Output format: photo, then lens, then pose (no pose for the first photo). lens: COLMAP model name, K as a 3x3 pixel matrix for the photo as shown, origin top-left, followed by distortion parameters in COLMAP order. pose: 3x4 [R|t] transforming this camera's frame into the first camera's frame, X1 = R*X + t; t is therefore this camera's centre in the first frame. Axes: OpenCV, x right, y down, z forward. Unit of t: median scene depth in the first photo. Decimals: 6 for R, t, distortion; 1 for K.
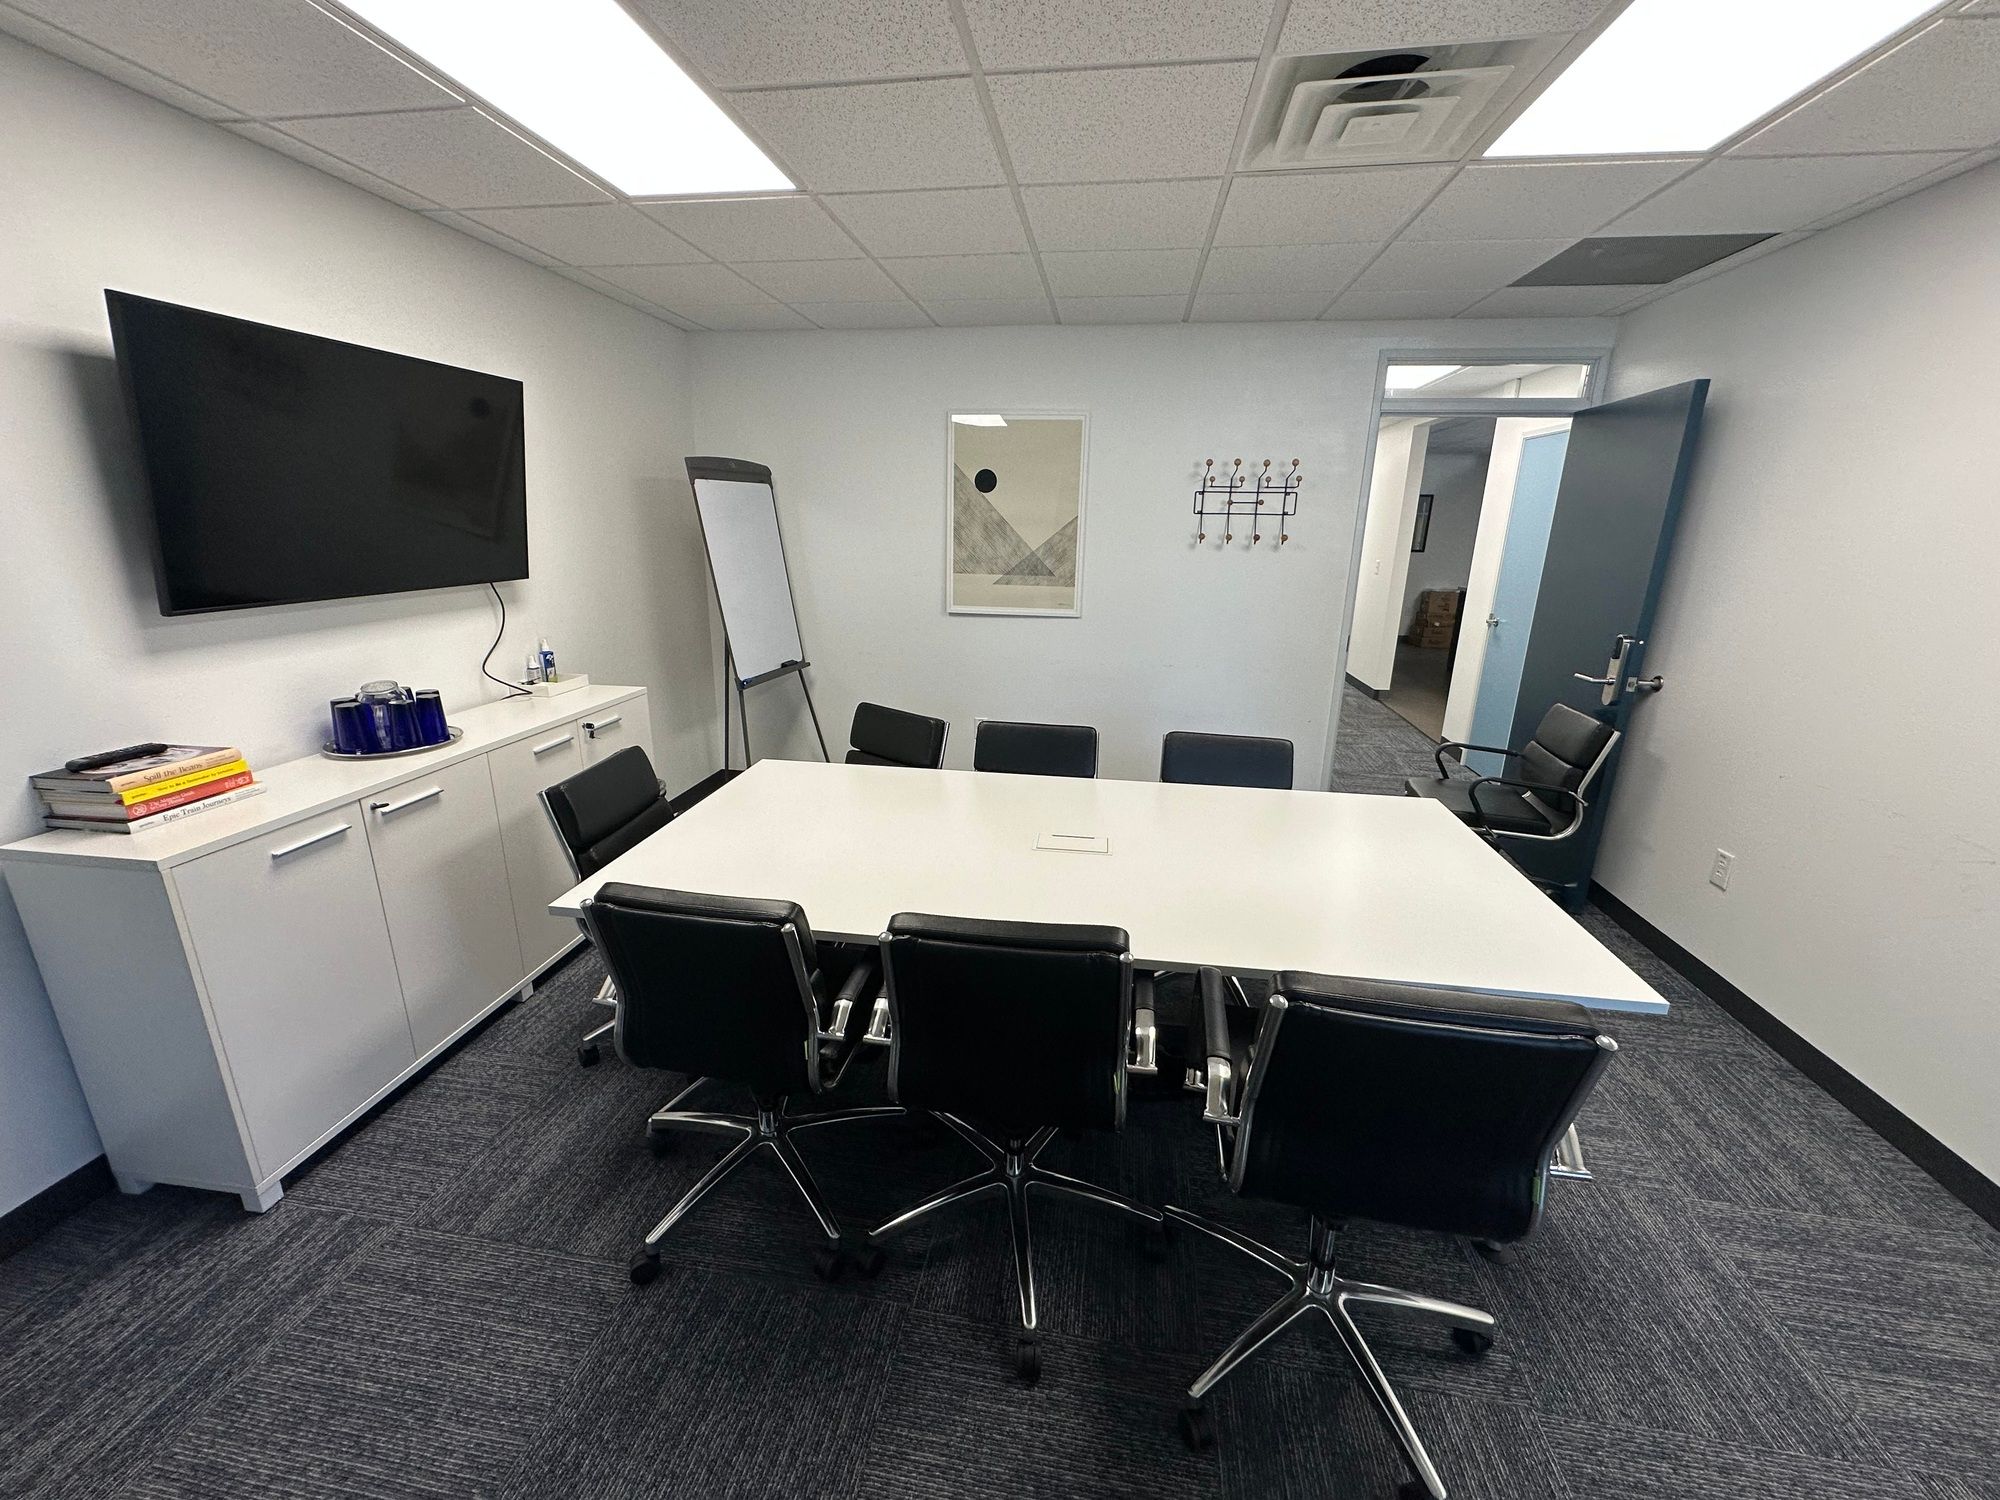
lens RADIAL K [[798.1, 0, 998.0], [0, 798.1, 747.5], [0, 0, 1]] dist [-0.002557, 0.000442]
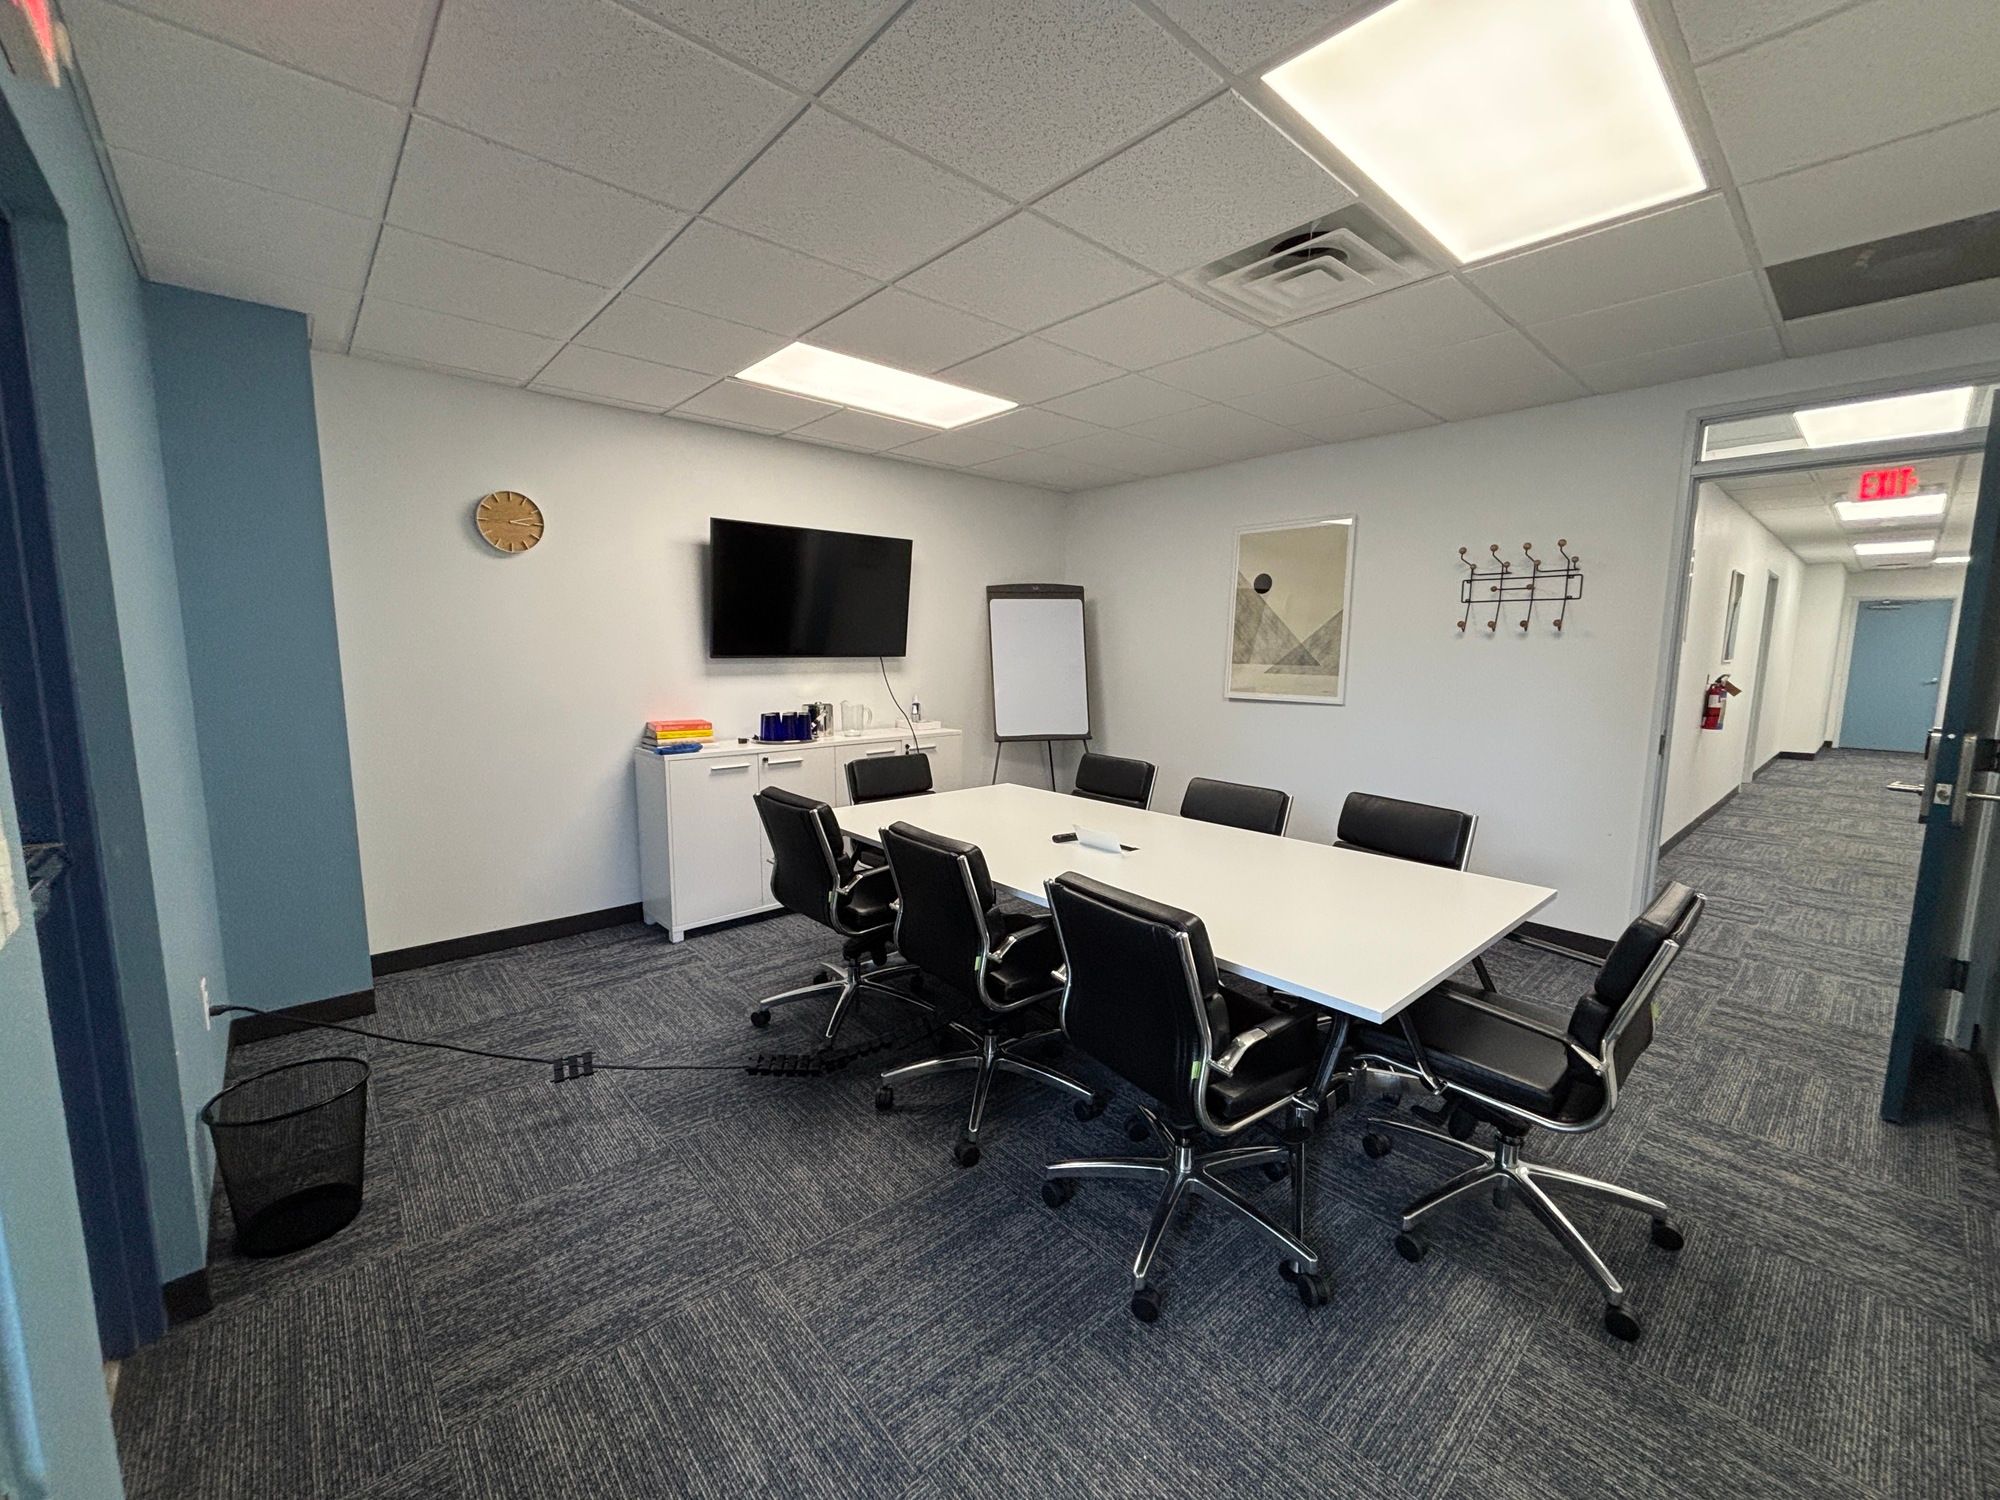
lens RADIAL K [[800.5, 0, 1000.6], [0, 800.5, 743.0], [0, 0, 1]] dist [0.000216, -0.000083]
pose [[0.774173, 0.063052, -0.629826, 0.445382], [-0.166762, 0.980190, -0.106854, 0.076099], [0.610611, 0.187755, 0.769352, -0.069843]]
